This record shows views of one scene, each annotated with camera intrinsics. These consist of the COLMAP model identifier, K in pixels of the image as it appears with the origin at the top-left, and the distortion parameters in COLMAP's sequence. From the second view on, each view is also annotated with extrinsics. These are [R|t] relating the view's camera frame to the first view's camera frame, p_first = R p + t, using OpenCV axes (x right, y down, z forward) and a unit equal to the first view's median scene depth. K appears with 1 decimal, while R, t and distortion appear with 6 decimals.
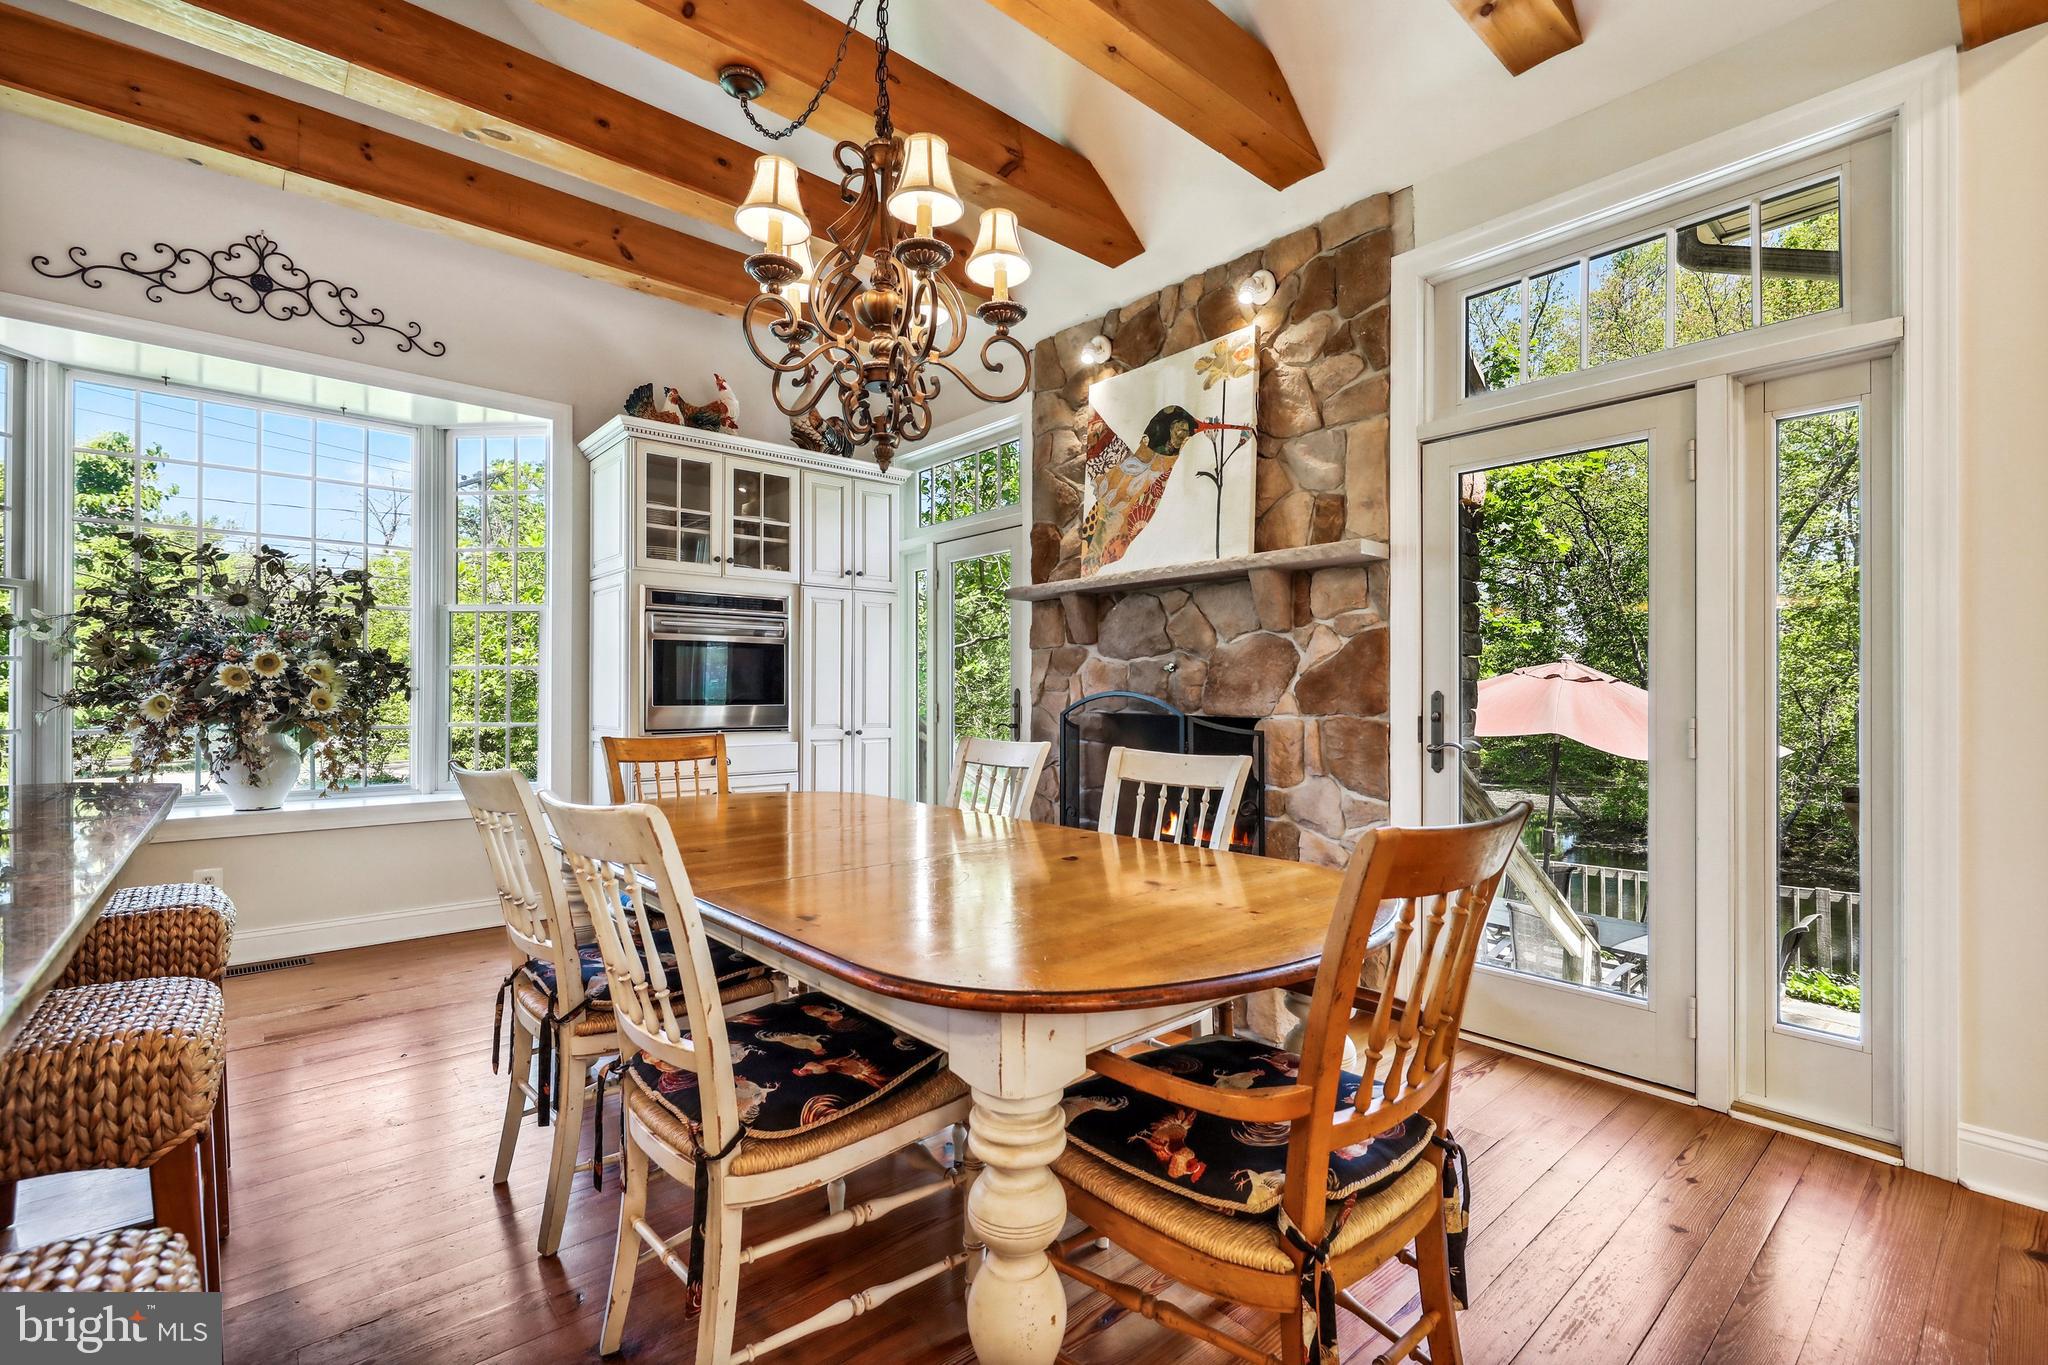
lens RADIAL K [[895.3, 0, 1018.1], [0, 895.3, 690.1], [0, 0, 1]] dist [0.003481, -0.000757]
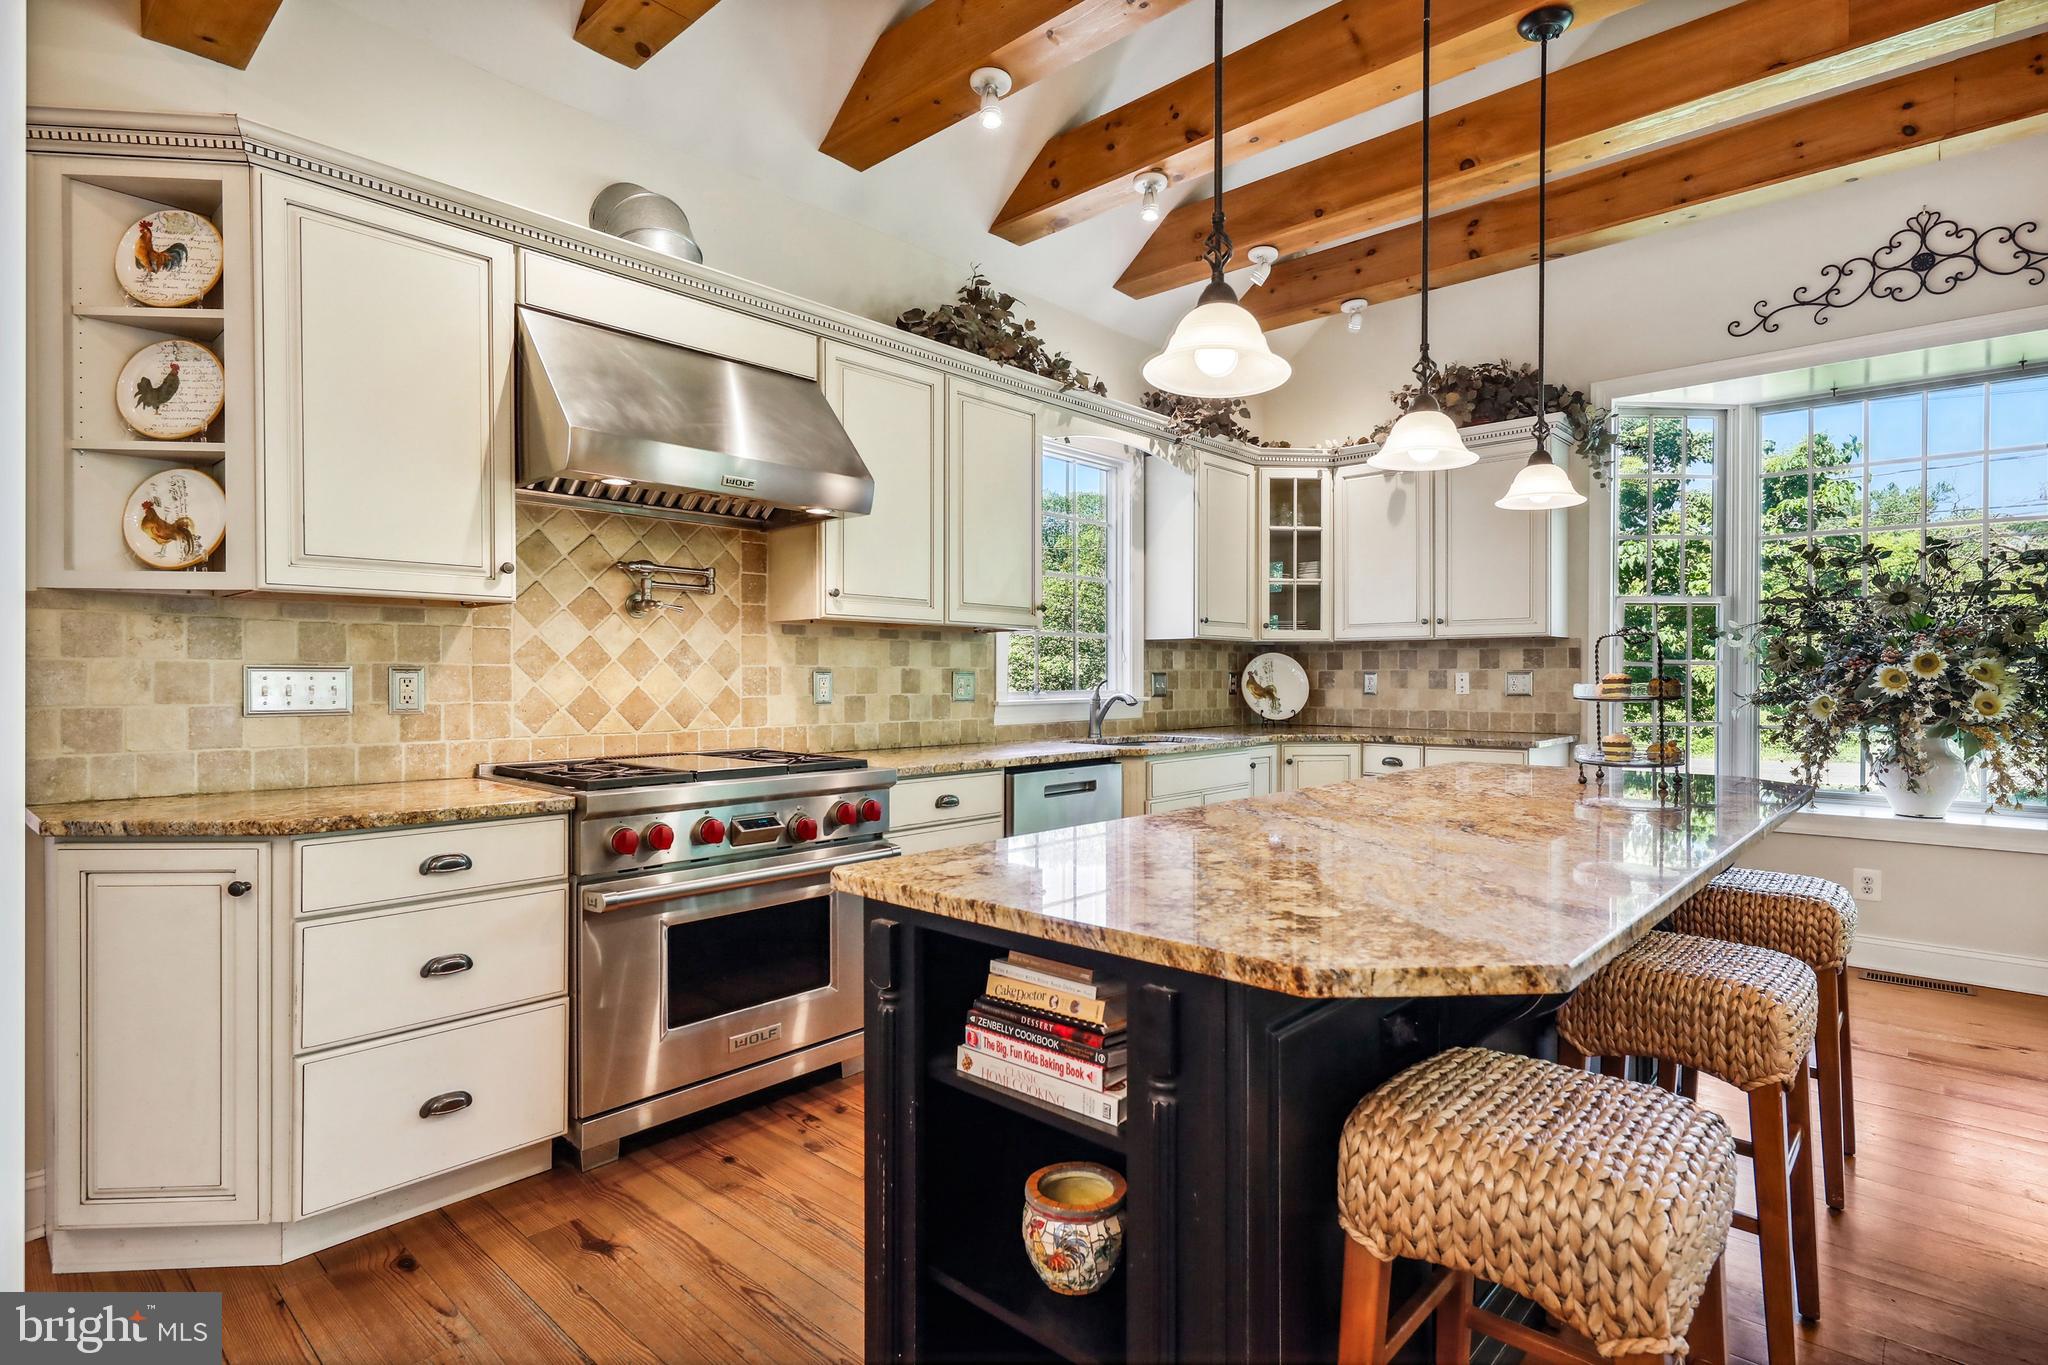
lens RADIAL K [[1018.6, 0, 1059.4], [0, 1018.6, 683.9], [0, 0, 1]] dist [0.002212, 0.000677]
pose [[0.135872, 0.007415, -0.990699, 0.104667], [0.003477, 0.999962, 0.007961, -0.020287], [0.990720, -0.004526, 0.135841, -0.052033]]
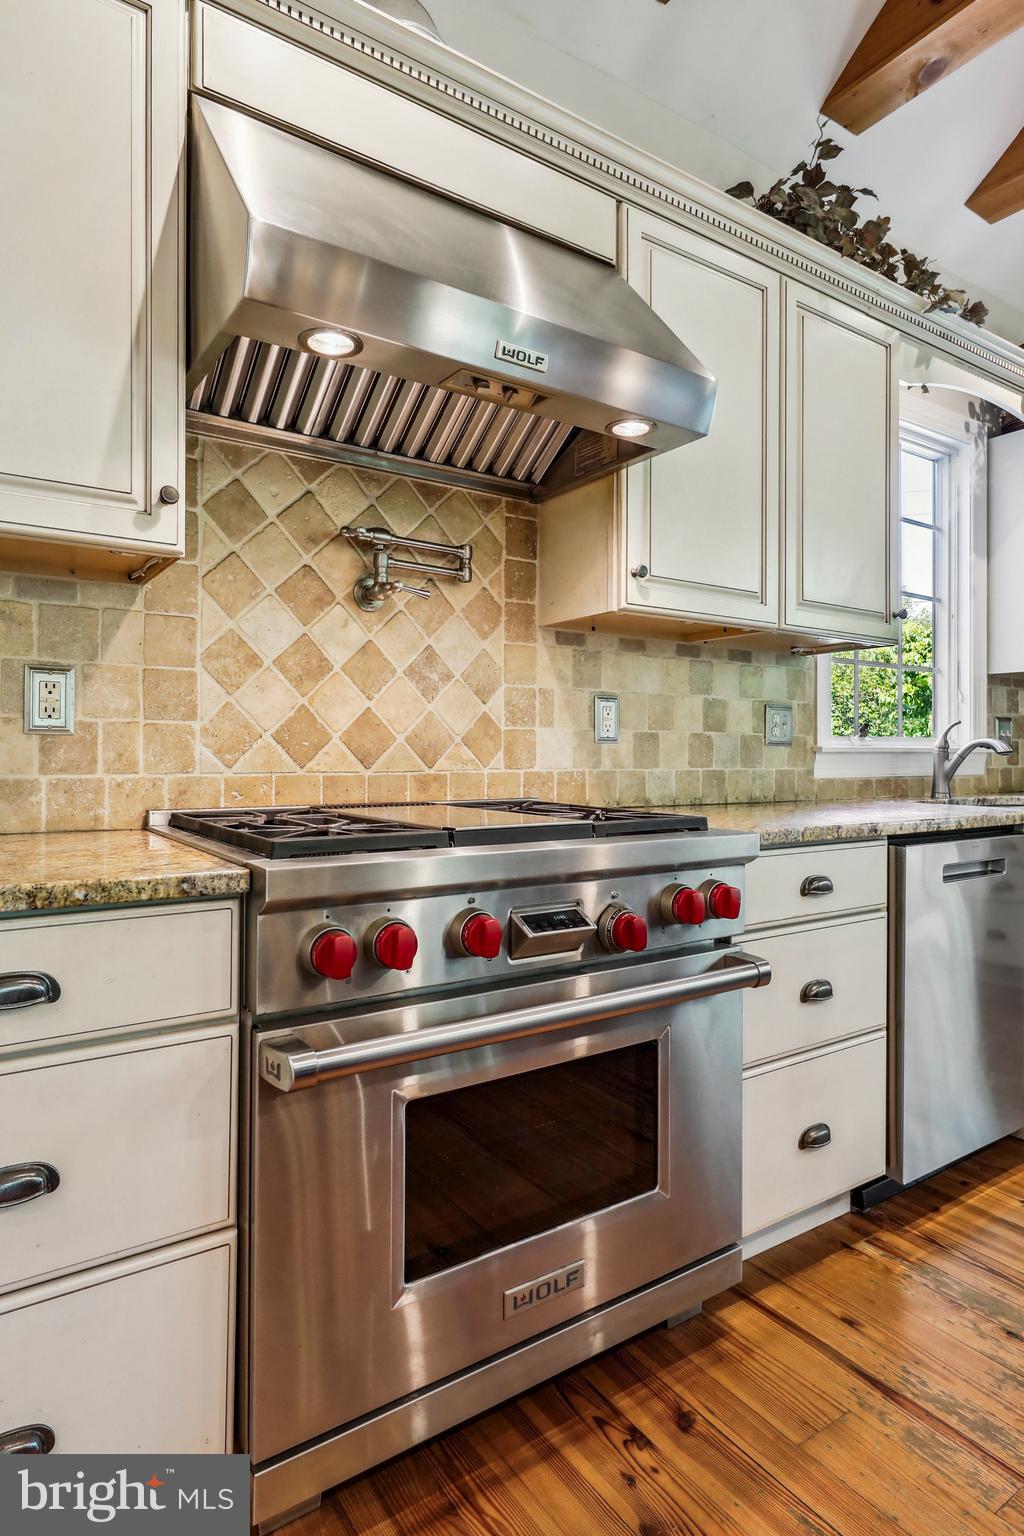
lens RADIAL K [[859.9, 0, 514.2], [0, 859.9, 753.5], [0, 0, 1]] dist [0.003297, 0.000637]
pose [[-0.107056, -0.000978, -0.994252, -0.302804], [-0.001125, 0.999999, -0.000863, 0.016523], [0.994252, 0.001026, -0.107057, -0.148167]]
